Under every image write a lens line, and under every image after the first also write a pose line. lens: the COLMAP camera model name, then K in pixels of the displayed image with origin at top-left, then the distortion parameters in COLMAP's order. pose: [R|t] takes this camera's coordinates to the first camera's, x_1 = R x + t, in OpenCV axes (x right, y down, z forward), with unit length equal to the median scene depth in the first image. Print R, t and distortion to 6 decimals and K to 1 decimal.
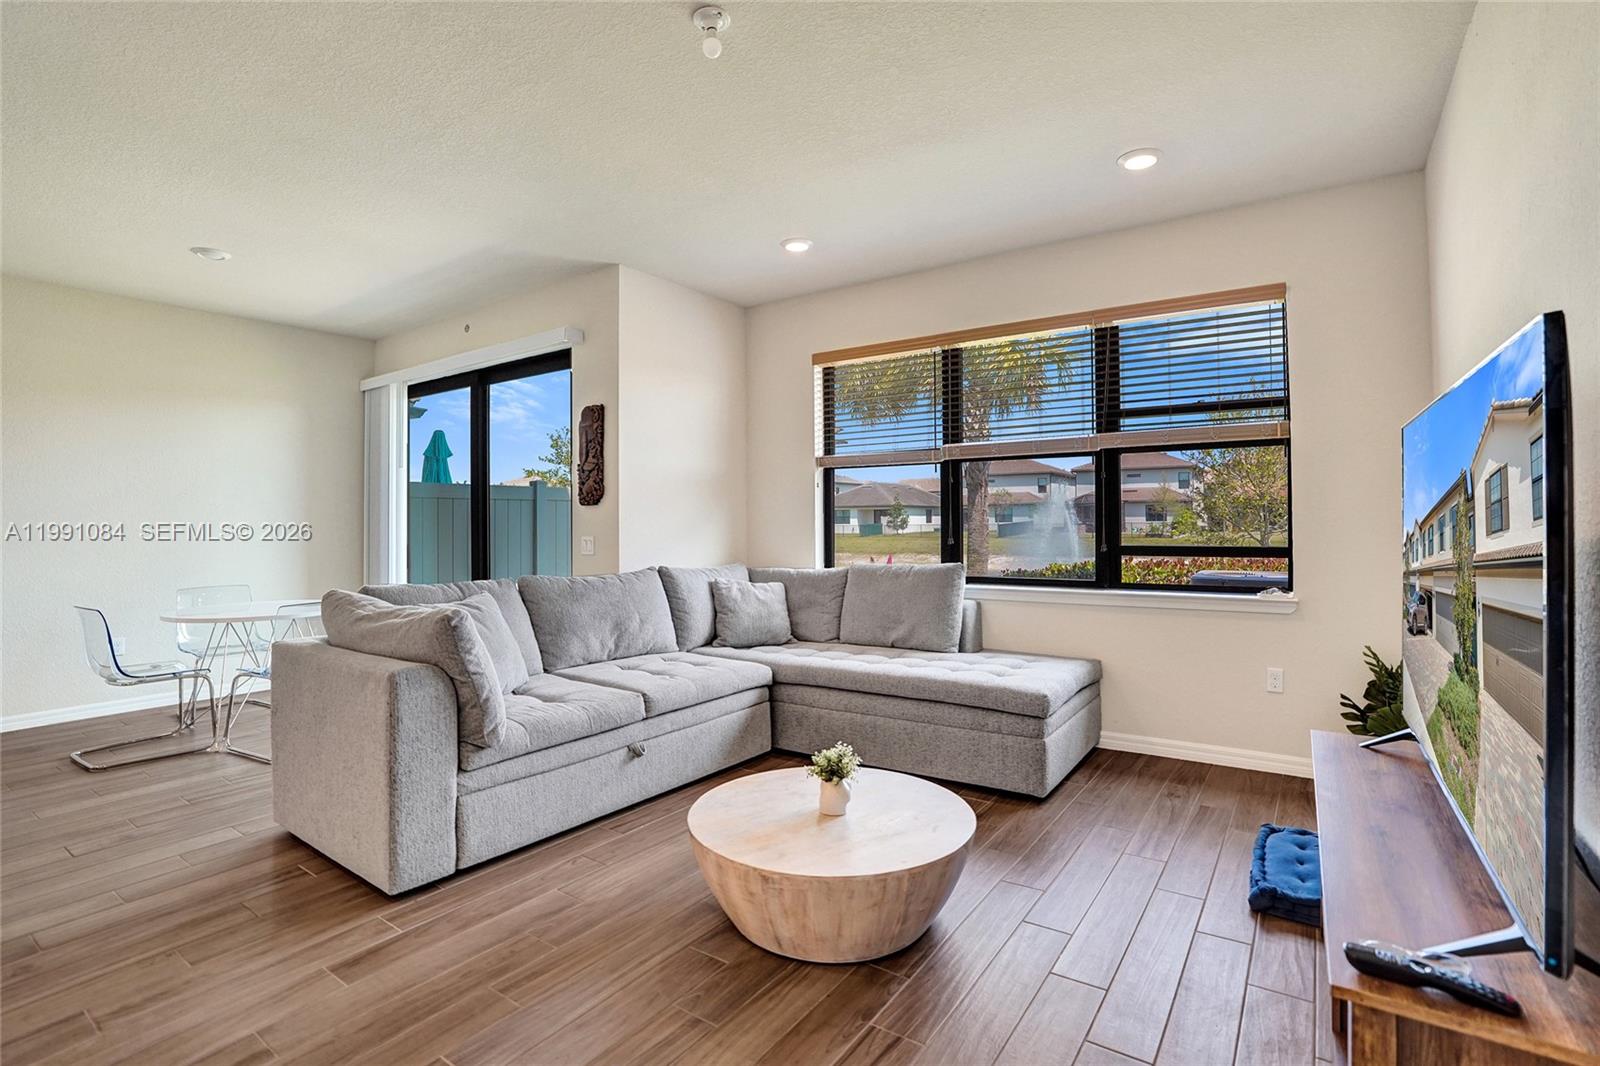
lens RADIAL K [[763.8, 0, 781.5], [0, 763.8, 510.4], [0, 0, 1]] dist [-0.044103, 0.007838]
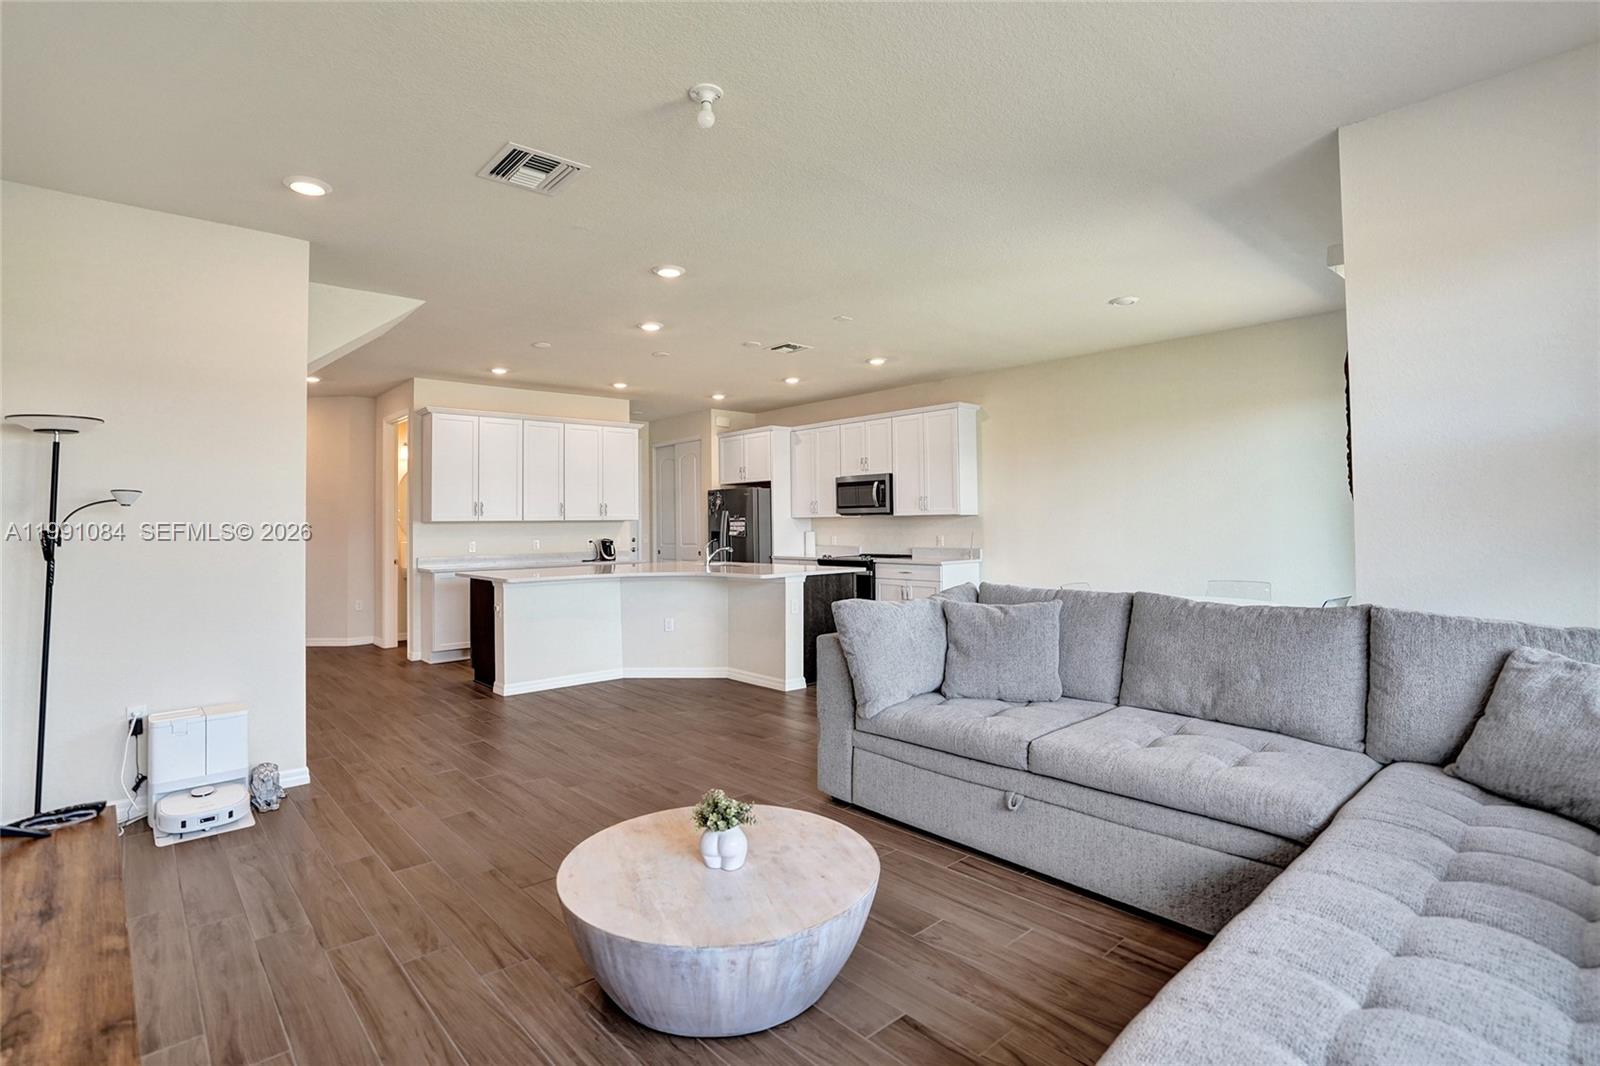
lens RADIAL K [[763.8, 0, 817.5], [0, 763.8, 505.3], [0, 0, 1]] dist [-0.044103, 0.007838]
pose [[-0.173982, -0.015533, -0.984626, 0.486582], [0.025186, 0.999478, -0.020218, -0.003733], [0.984427, -0.028316, -0.173500, 0.664244]]
